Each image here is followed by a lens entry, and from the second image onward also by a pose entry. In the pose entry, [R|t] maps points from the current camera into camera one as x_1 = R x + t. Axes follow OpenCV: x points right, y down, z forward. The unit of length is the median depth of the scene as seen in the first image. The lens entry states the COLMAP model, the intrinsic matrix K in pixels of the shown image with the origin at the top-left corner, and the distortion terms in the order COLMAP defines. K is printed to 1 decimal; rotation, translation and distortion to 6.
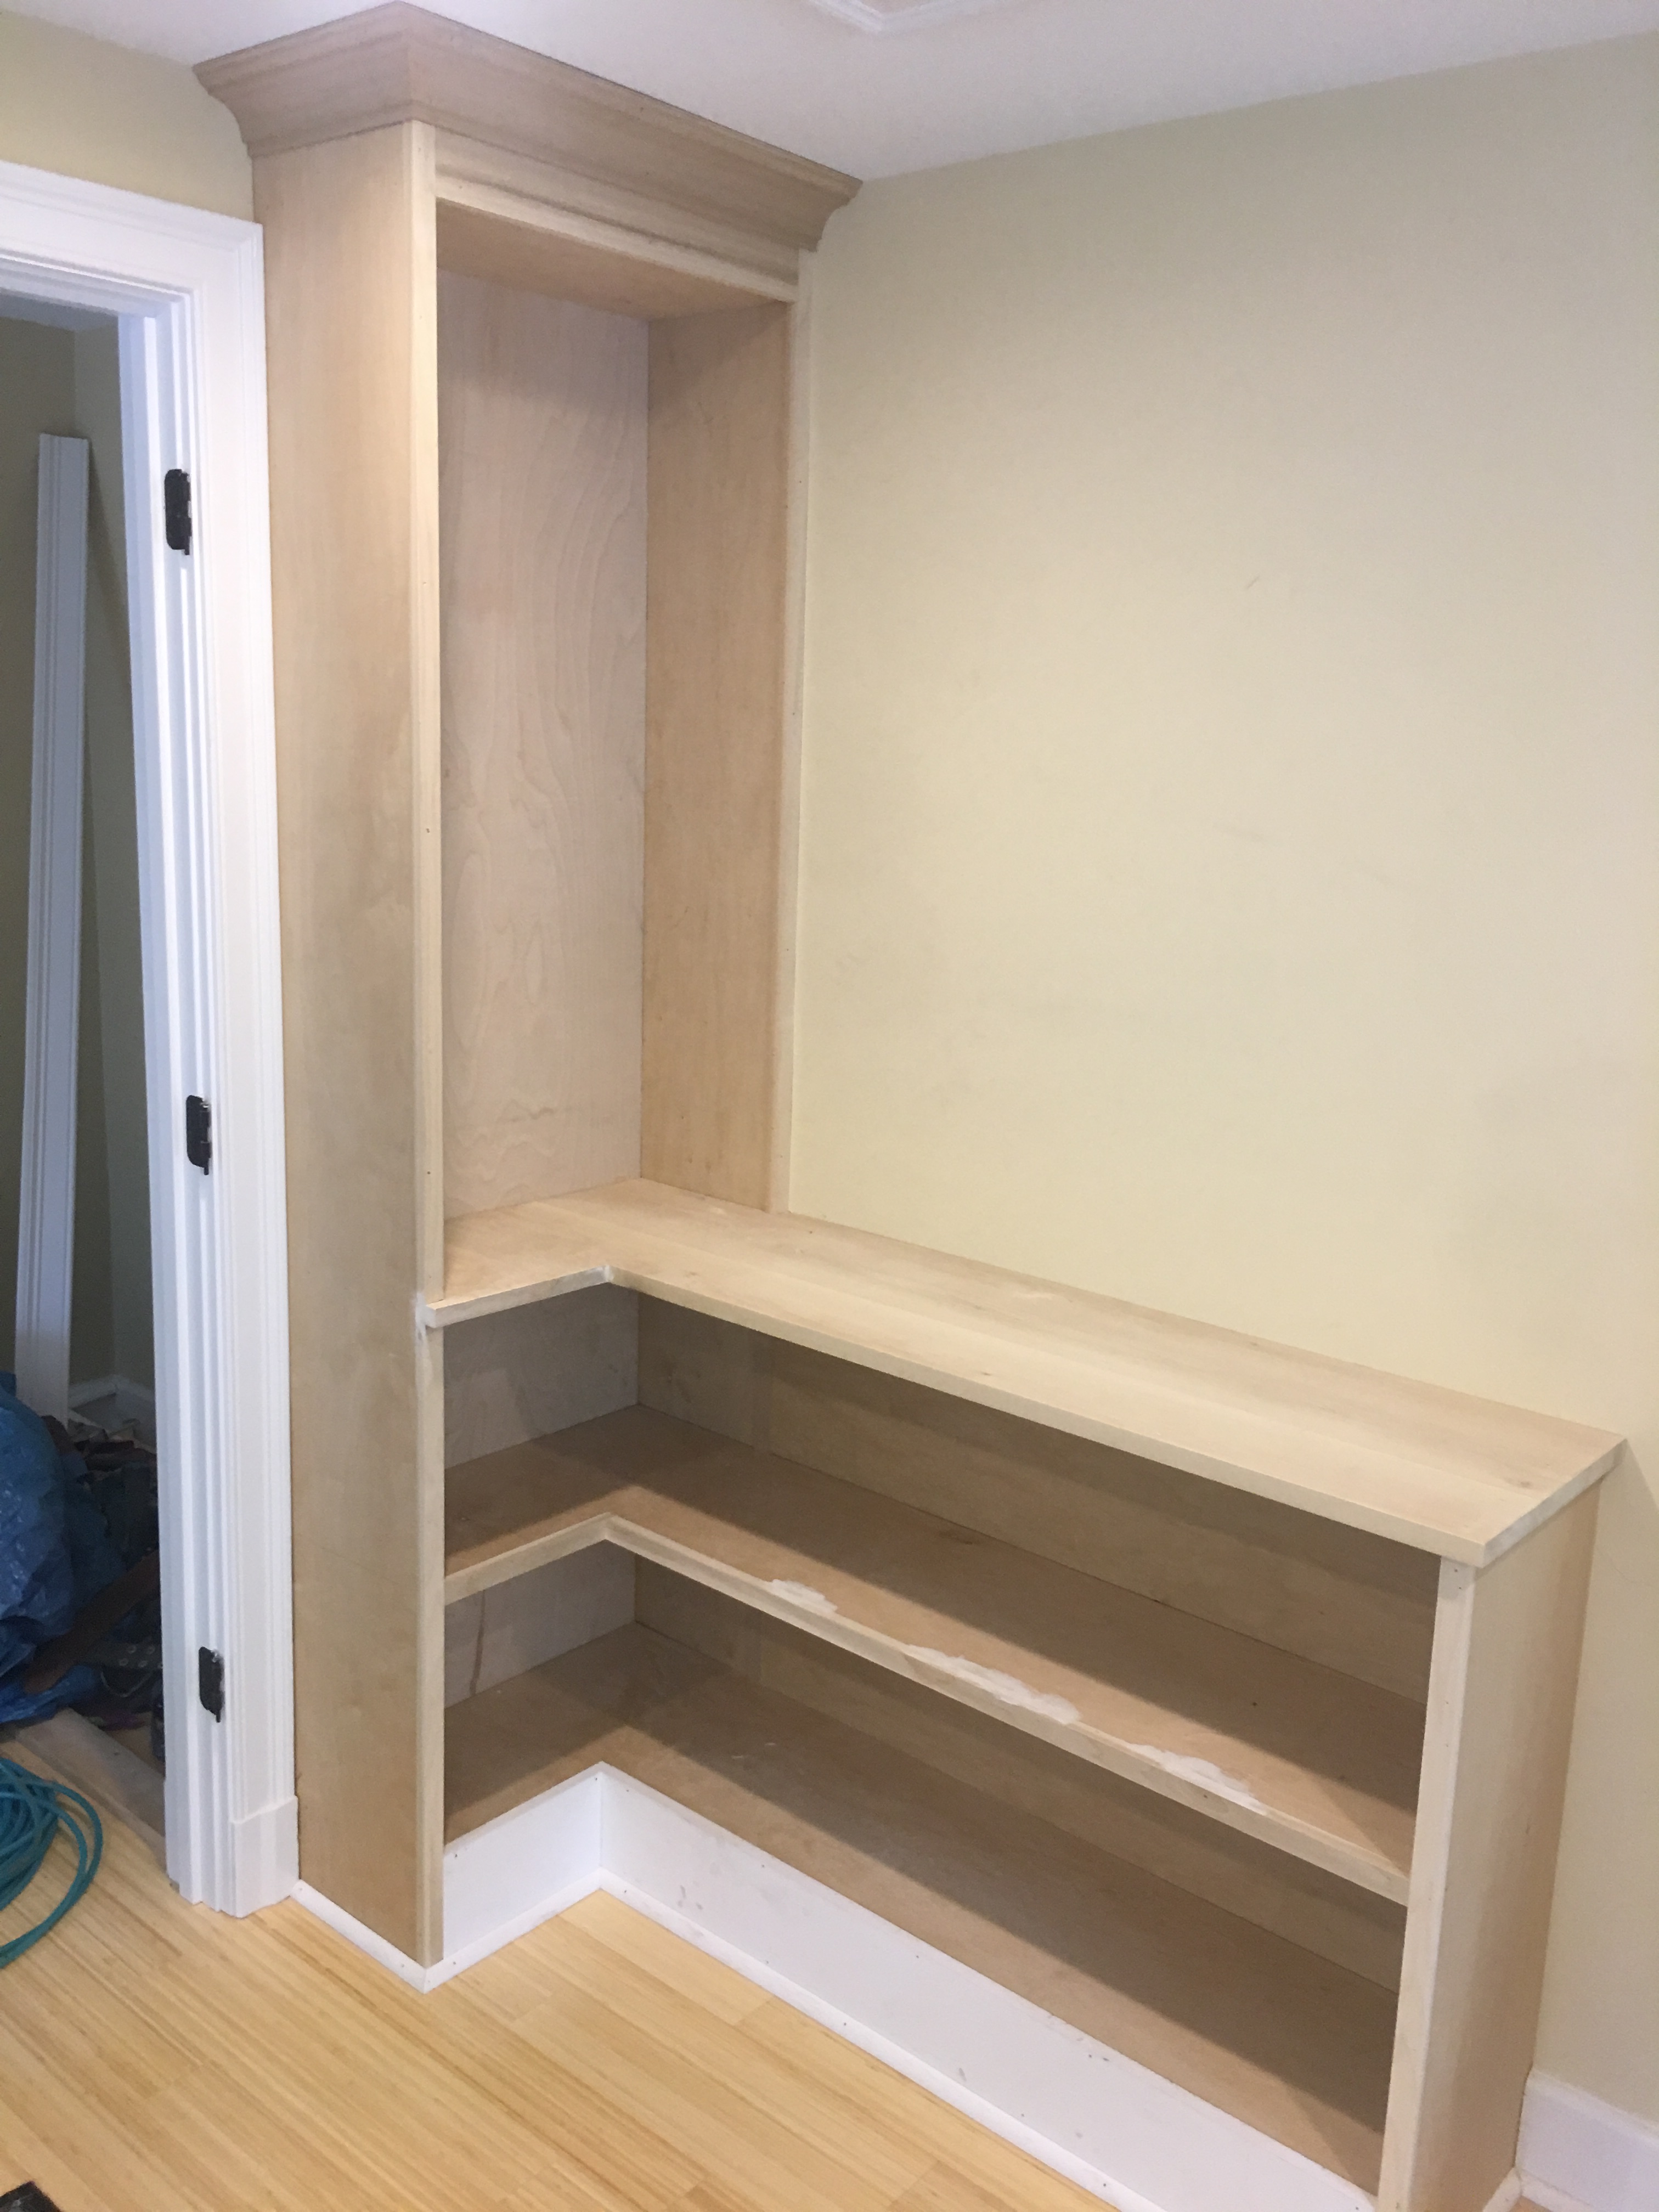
lens RADIAL K [[1869.8, 0, 839.7], [0, 1869.8, 1105.3], [0, 0, 1]] dist [0.074527, -0.094288]
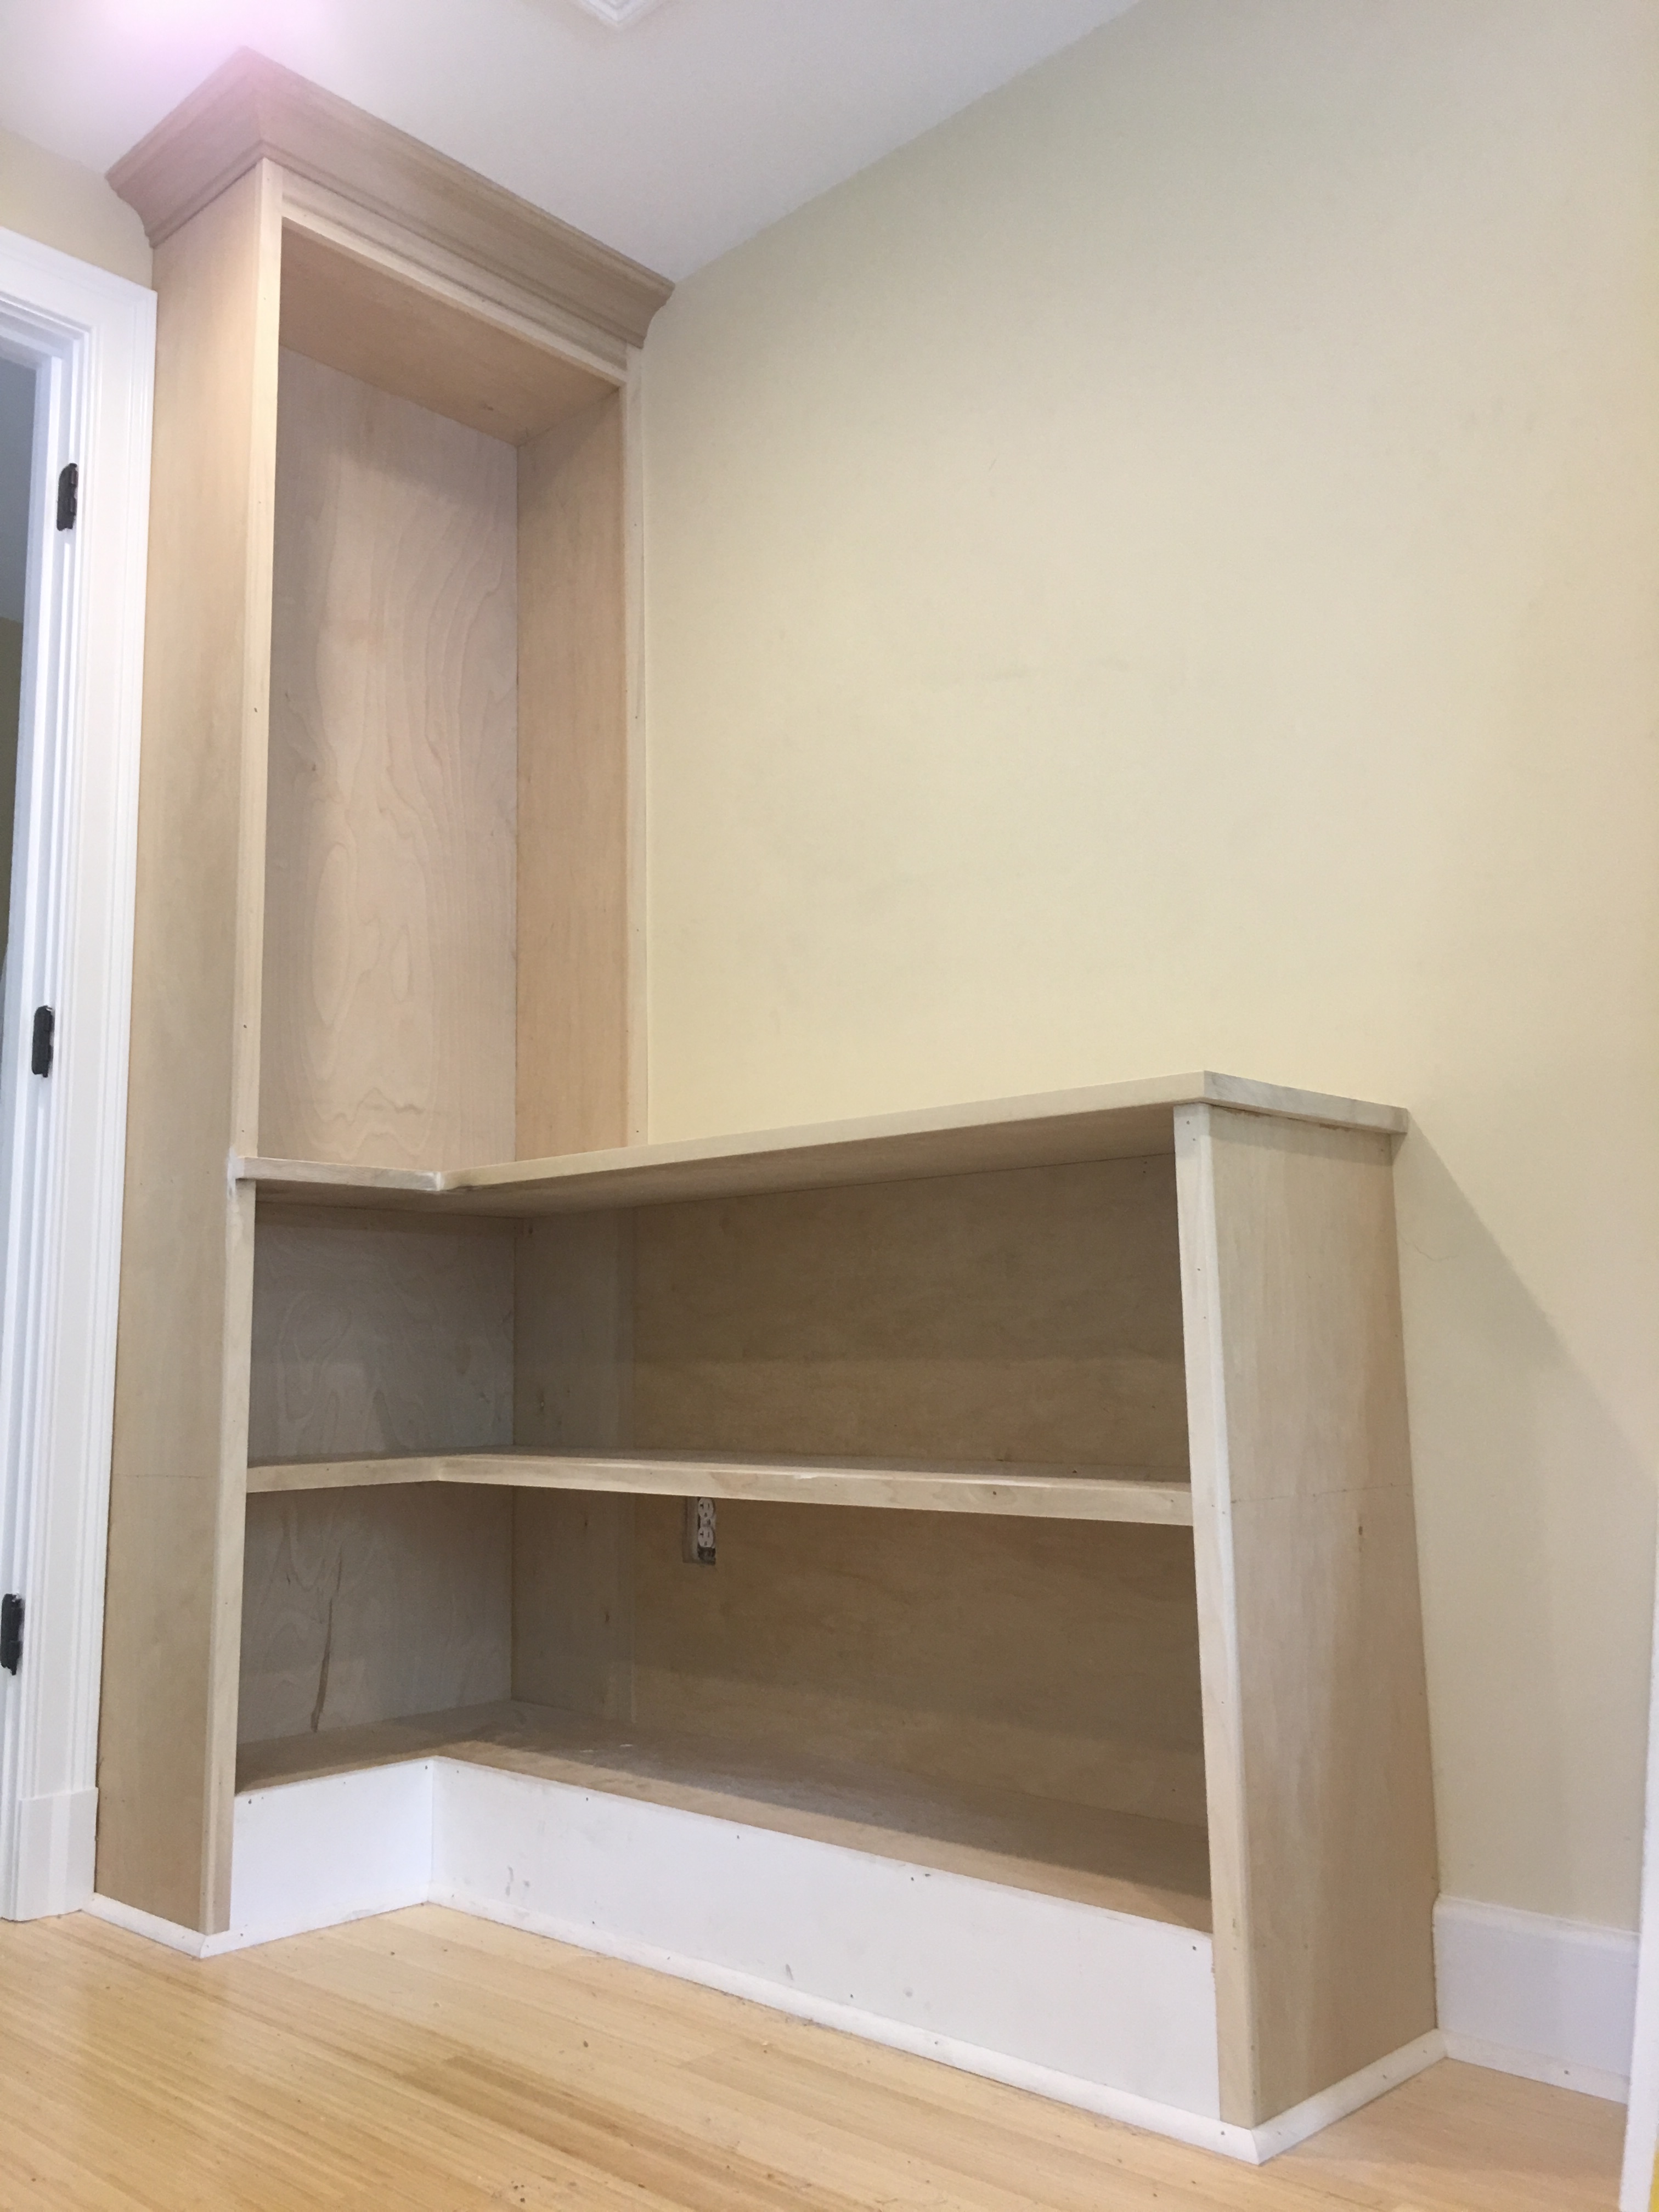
lens RADIAL K [[1869.8, 0, 826.3], [0, 1869.8, 1108.2], [0, 0, 1]] dist [0.074527, -0.094288]
pose [[0.996932, -0.057499, -0.053108, 0.137312], [0.036260, 0.940564, -0.337675, 0.397109], [0.069367, 0.334713, 0.939763, 0.058407]]
